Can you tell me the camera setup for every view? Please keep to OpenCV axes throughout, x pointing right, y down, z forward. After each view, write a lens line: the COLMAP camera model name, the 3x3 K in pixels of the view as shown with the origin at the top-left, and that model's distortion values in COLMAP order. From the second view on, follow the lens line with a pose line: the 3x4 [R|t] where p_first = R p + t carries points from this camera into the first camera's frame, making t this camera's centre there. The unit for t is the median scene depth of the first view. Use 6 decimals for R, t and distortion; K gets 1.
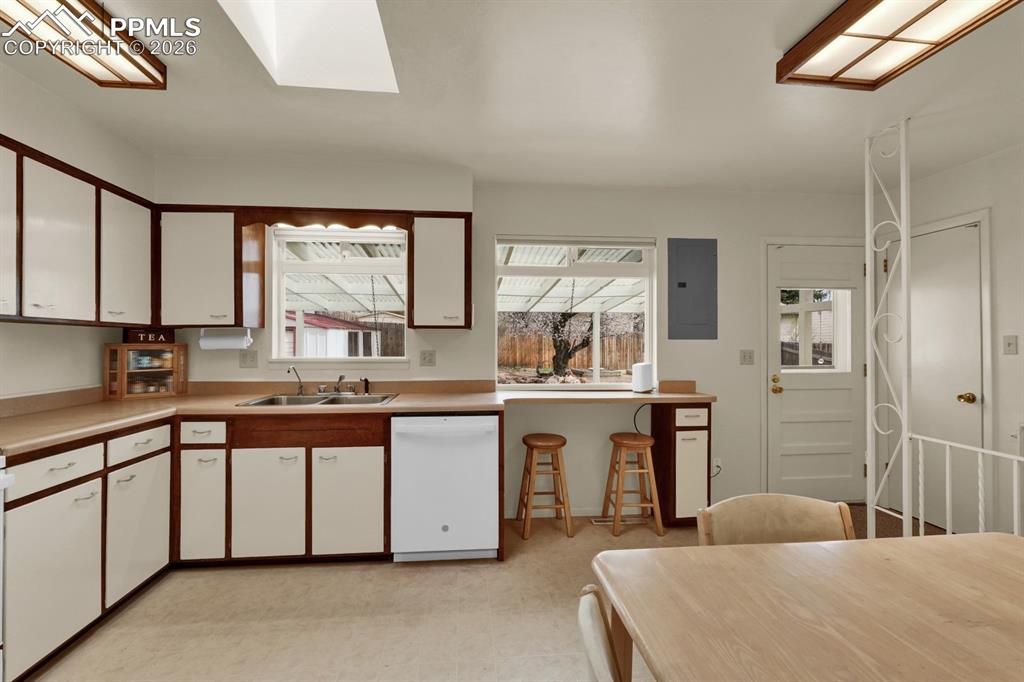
lens RADIAL K [[434.9, 0, 506.7], [0, 434.9, 340.8], [0, 0, 1]] dist [-0.002822, -0.000211]
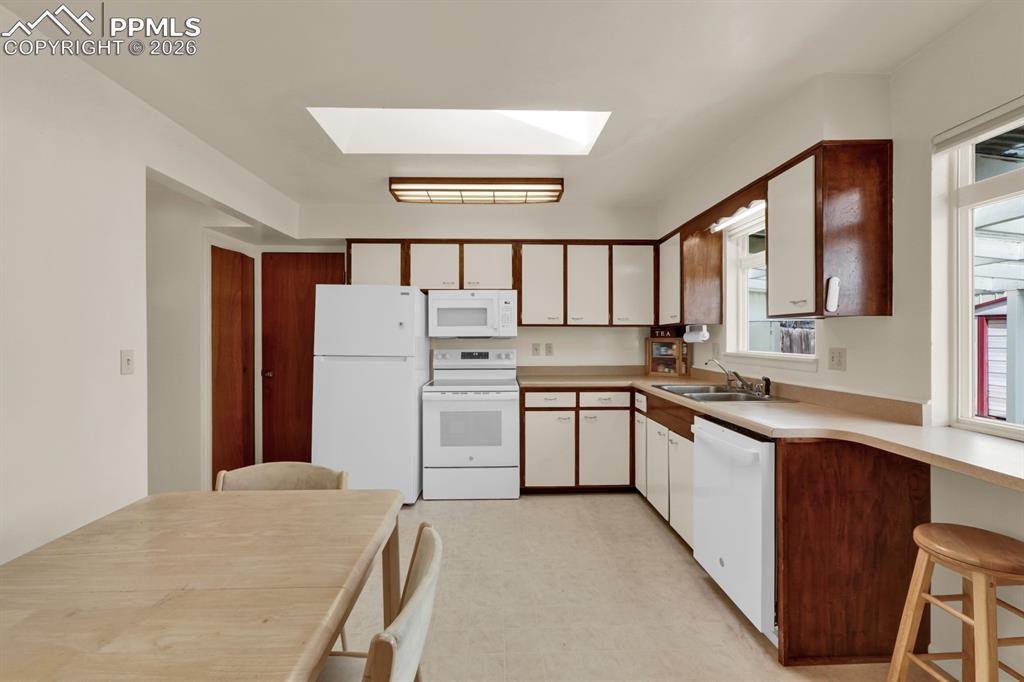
lens RADIAL K [[434.9, 0, 505.4], [0, 434.9, 338.6], [0, 0, 1]] dist [-0.002822, -0.000211]
pose [[-0.069550, 0.002029, -0.997576, 0.708360], [0.006487, 0.999978, 0.001581, 0.003374], [0.997557, -0.006361, -0.069561, 0.650146]]
